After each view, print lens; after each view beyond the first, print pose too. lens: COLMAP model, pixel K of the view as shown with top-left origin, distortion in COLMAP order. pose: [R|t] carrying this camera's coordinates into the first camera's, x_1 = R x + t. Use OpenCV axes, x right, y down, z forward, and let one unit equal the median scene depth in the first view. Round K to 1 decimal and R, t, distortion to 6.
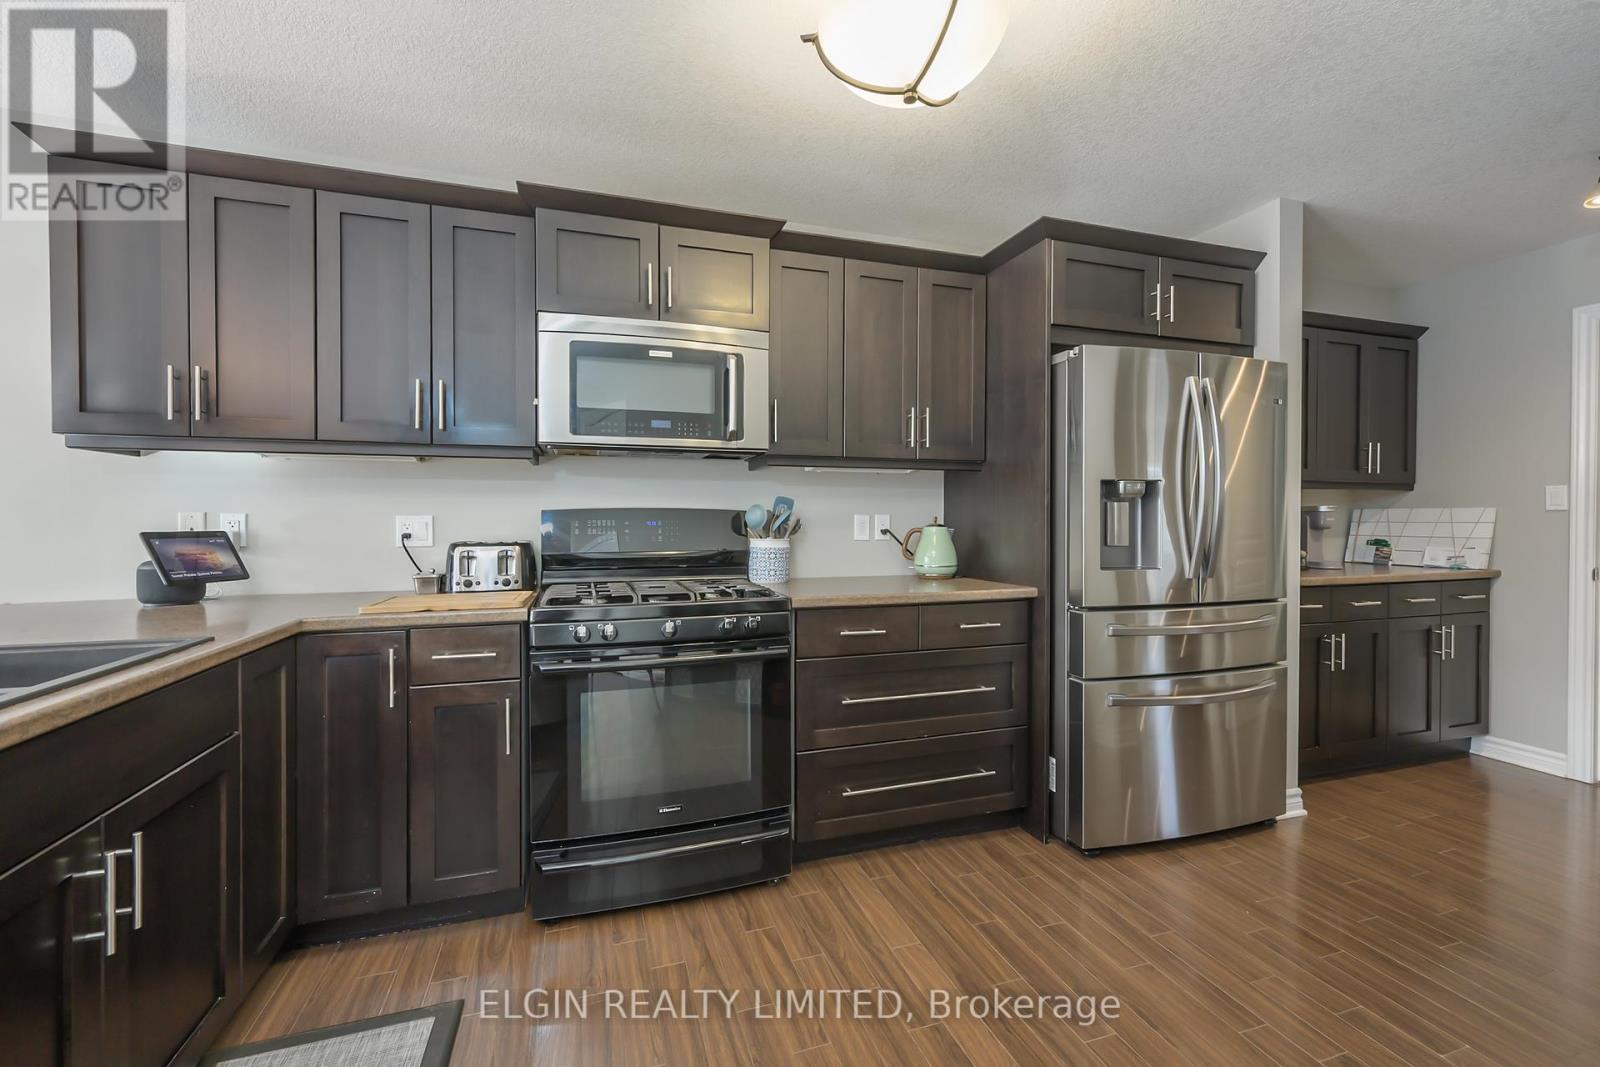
lens RADIAL K [[634.1, 0, 801.1], [0, 634.1, 530.7], [0, 0, 1]] dist [0.005315, -0.000266]
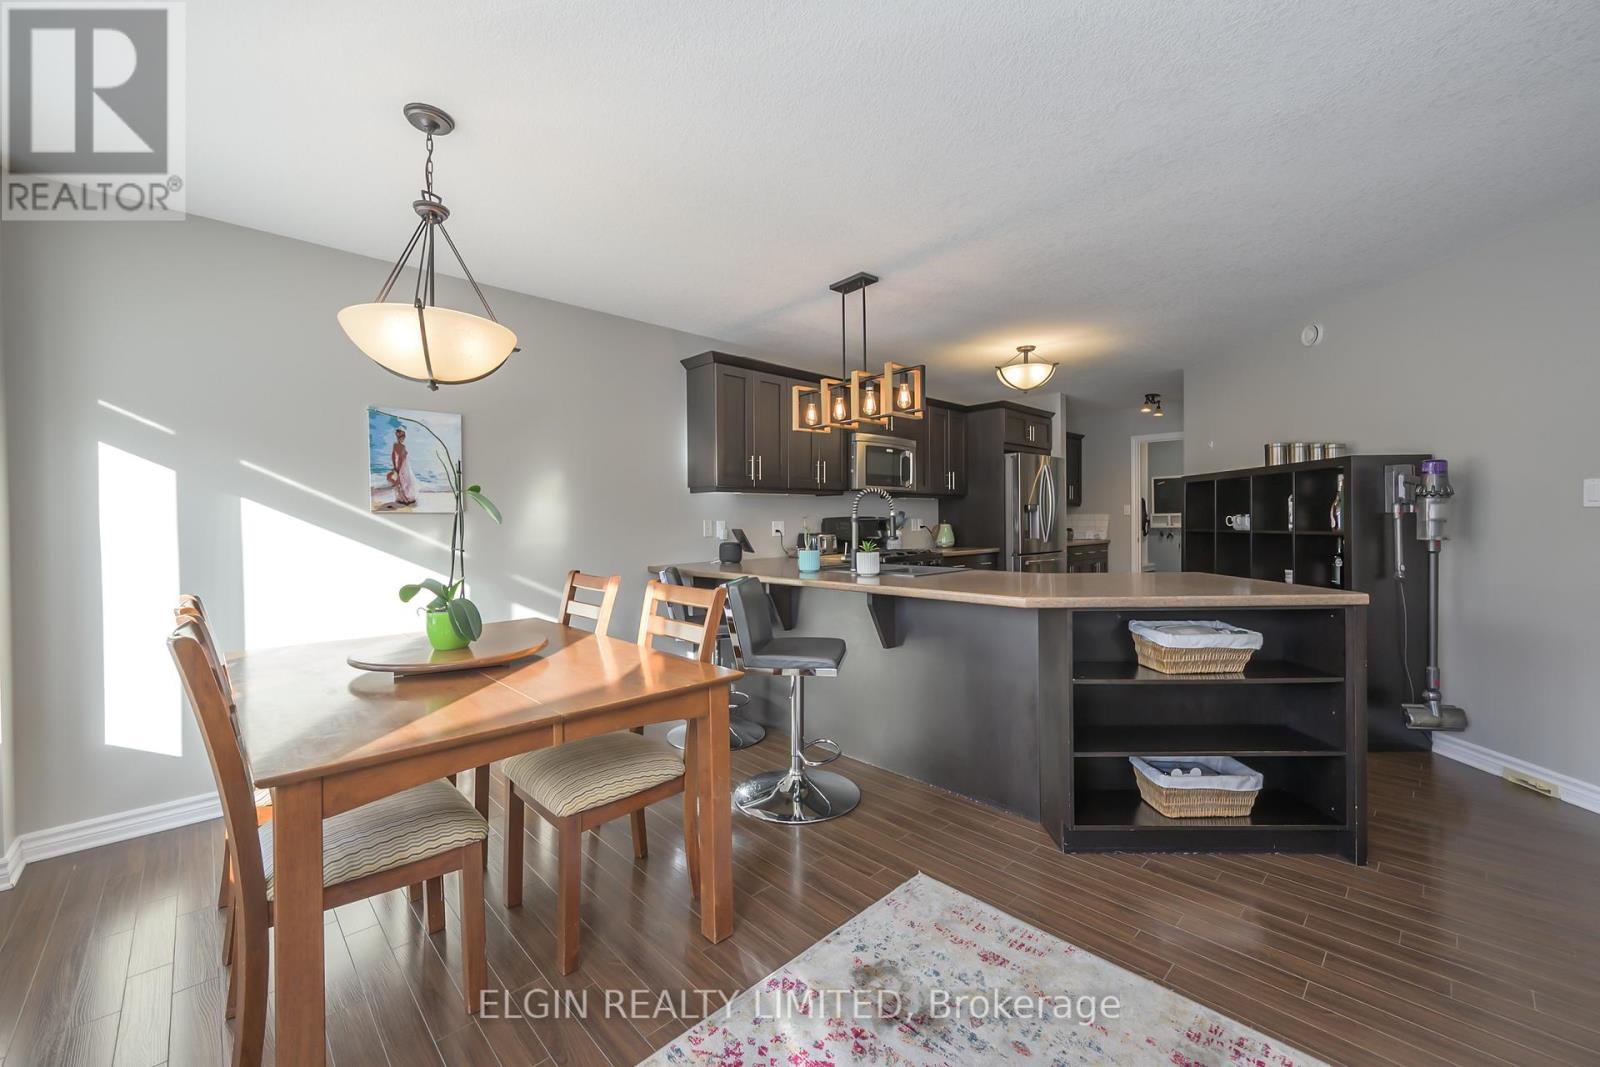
lens RADIAL K [[634.1, 0, 803.3], [0, 634.1, 522.8], [0, 0, 1]] dist [0.005315, -0.000266]
pose [[0.884890, -0.010259, 0.465687, -1.058076], [0.015498, 0.999852, -0.007422, -0.002750], [-0.465542, 0.013784, 0.884918, -0.593616]]
